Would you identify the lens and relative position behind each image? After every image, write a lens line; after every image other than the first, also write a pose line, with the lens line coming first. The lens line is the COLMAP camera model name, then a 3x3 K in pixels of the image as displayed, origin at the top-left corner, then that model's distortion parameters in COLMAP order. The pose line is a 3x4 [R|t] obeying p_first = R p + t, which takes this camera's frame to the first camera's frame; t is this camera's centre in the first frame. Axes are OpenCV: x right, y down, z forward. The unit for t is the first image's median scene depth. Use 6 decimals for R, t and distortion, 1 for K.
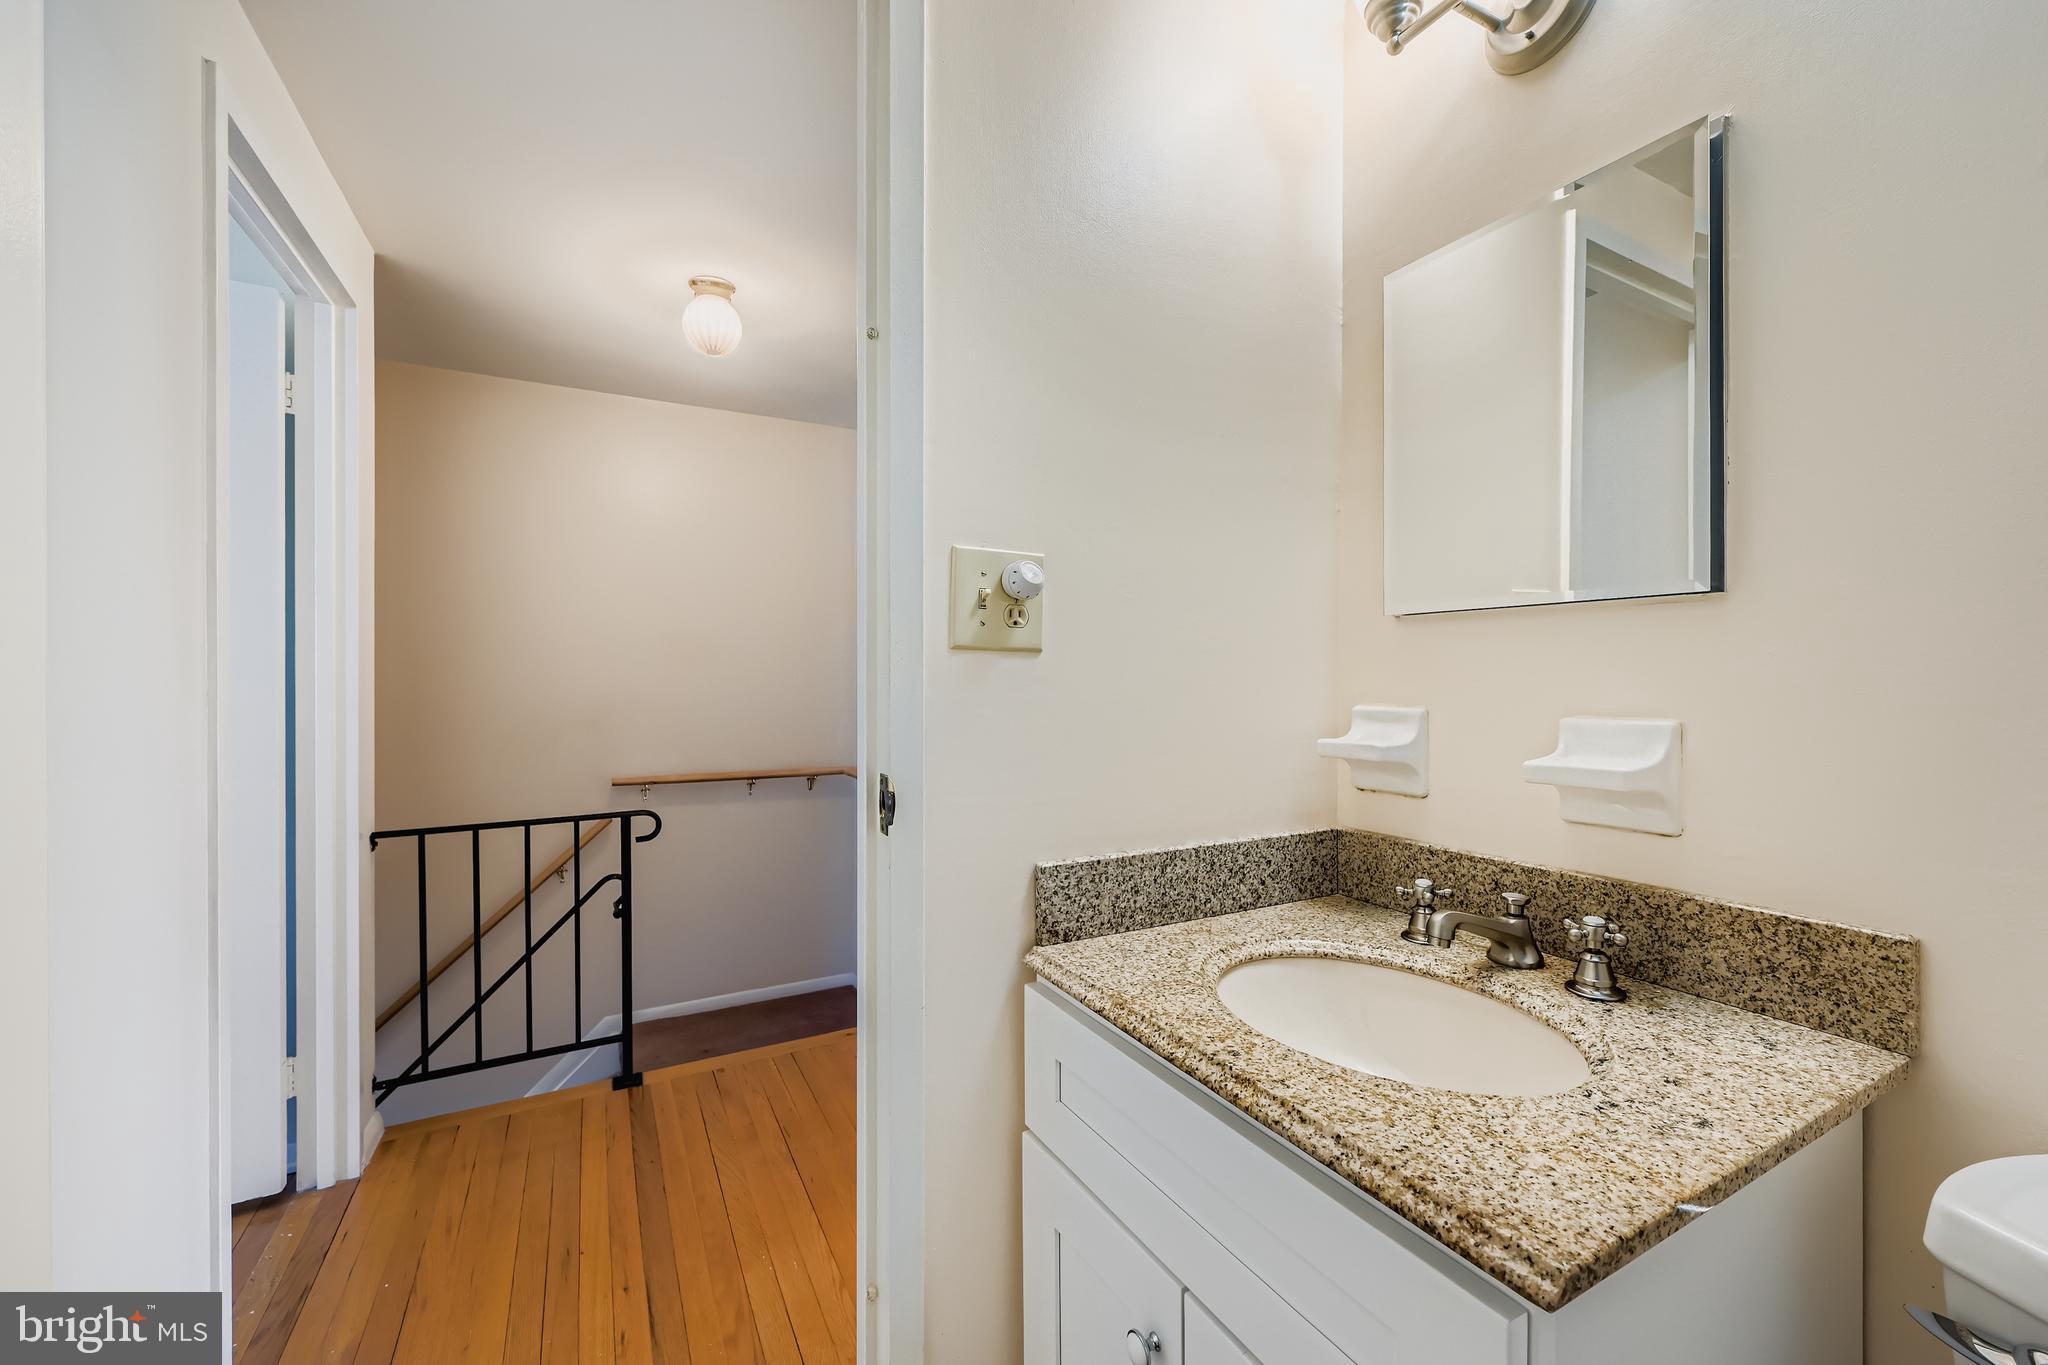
lens RADIAL K [[813.5, 0, 1024.2], [0, 813.5, 687.6], [0, 0, 1]] dist [-0.000468, 0.000009]
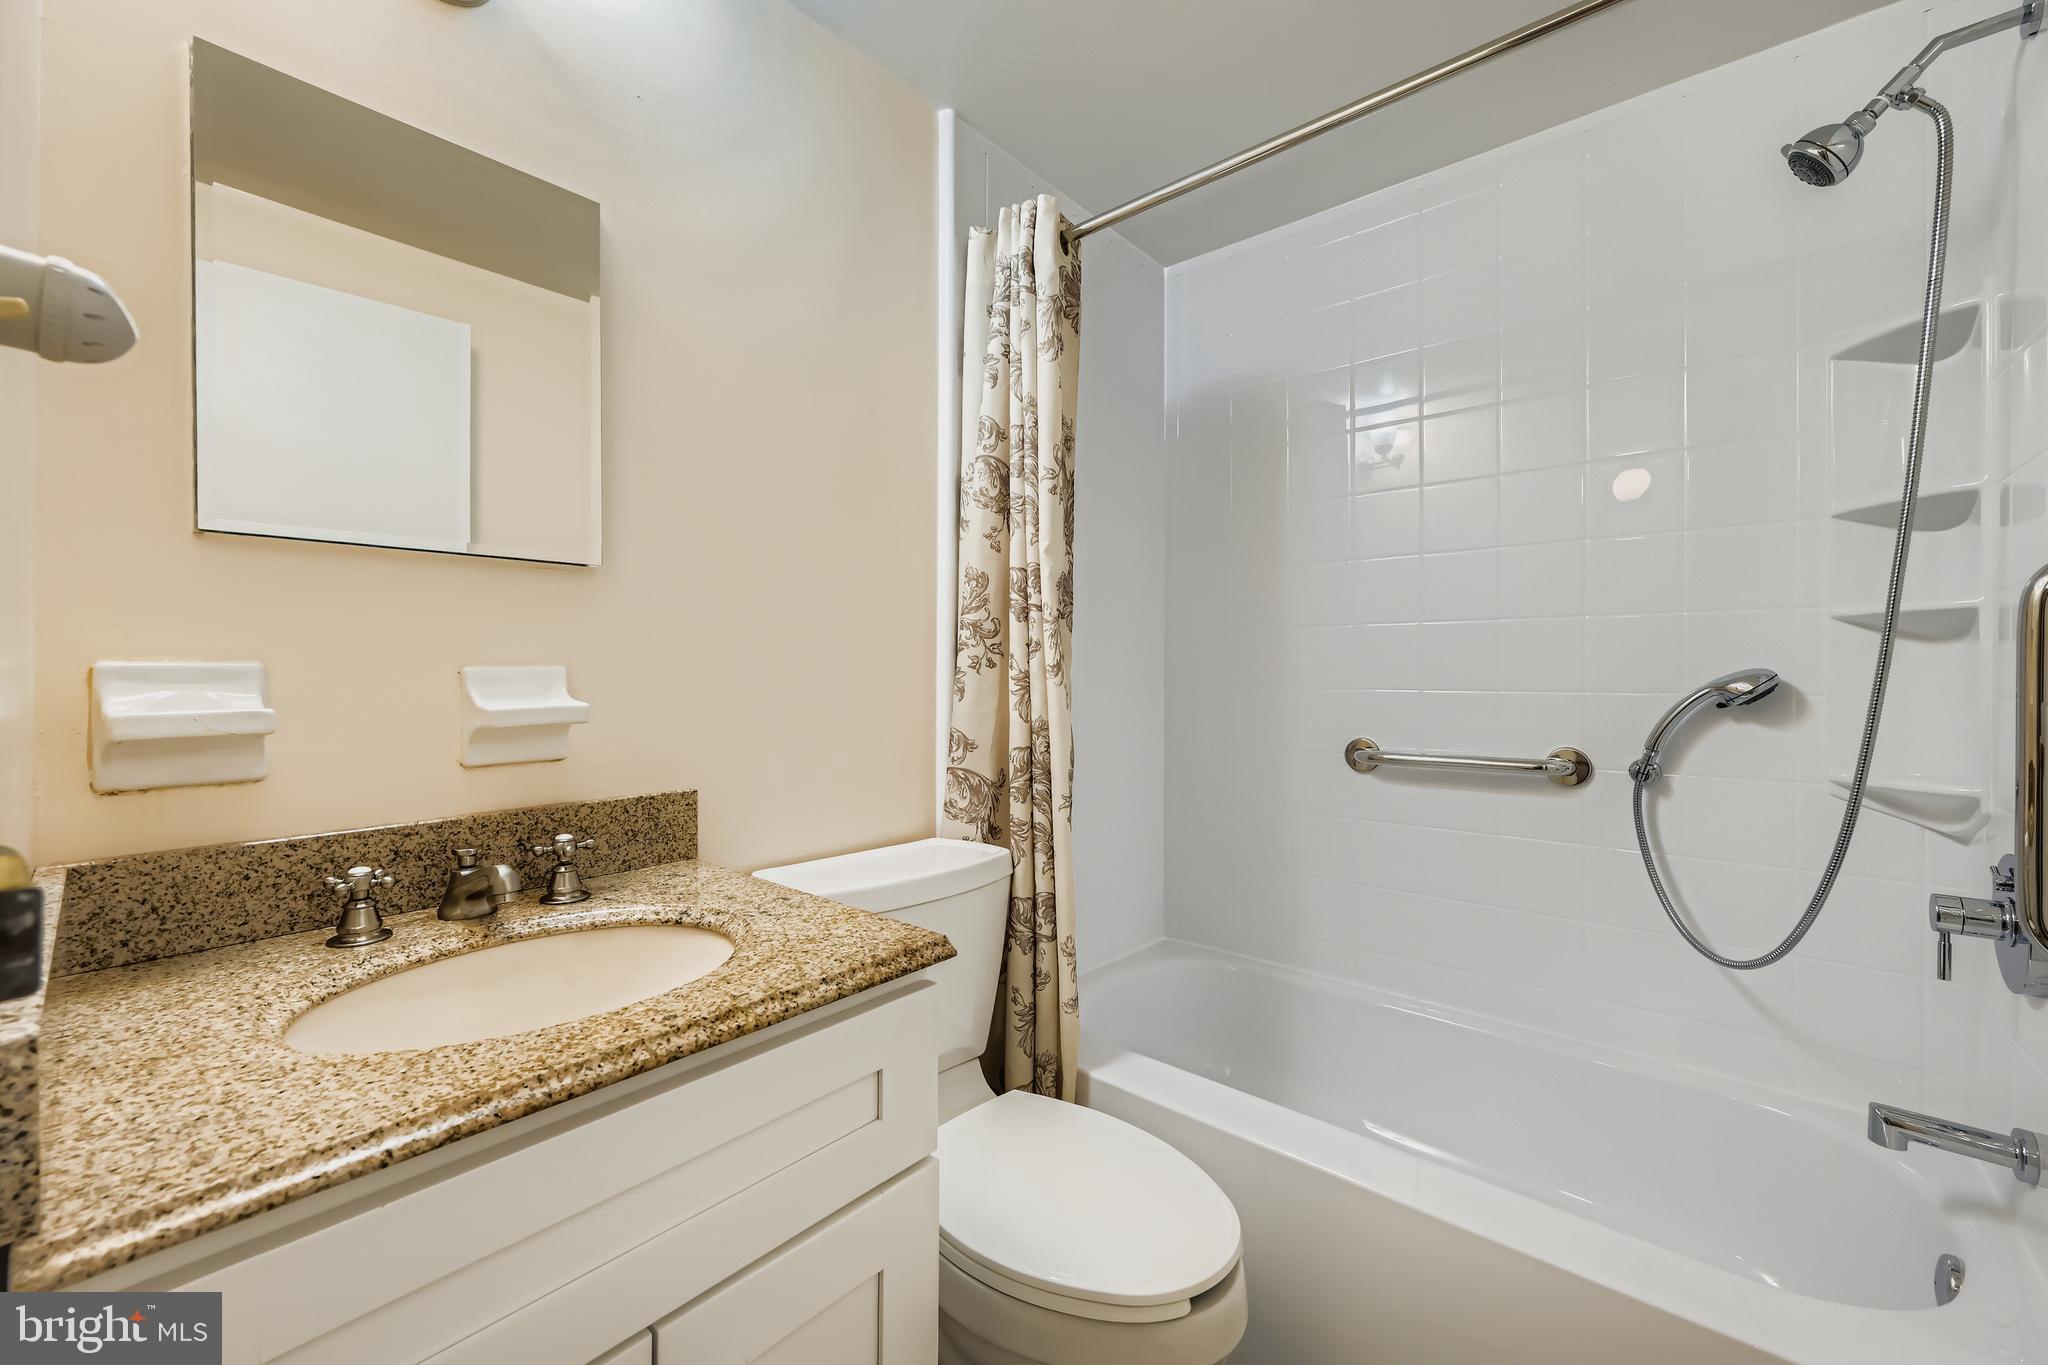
lens RADIAL K [[813.5, 0, 1024.2], [0, 813.5, 687.6], [0, 0, 1]] dist [-0.000468, 0.000009]
pose [[-0.353984, -0.020473, 0.935027, -0.631204], [0.016000, 0.999482, 0.027942, 0.052974], [-0.935114, 0.024851, -0.353473, 0.818942]]
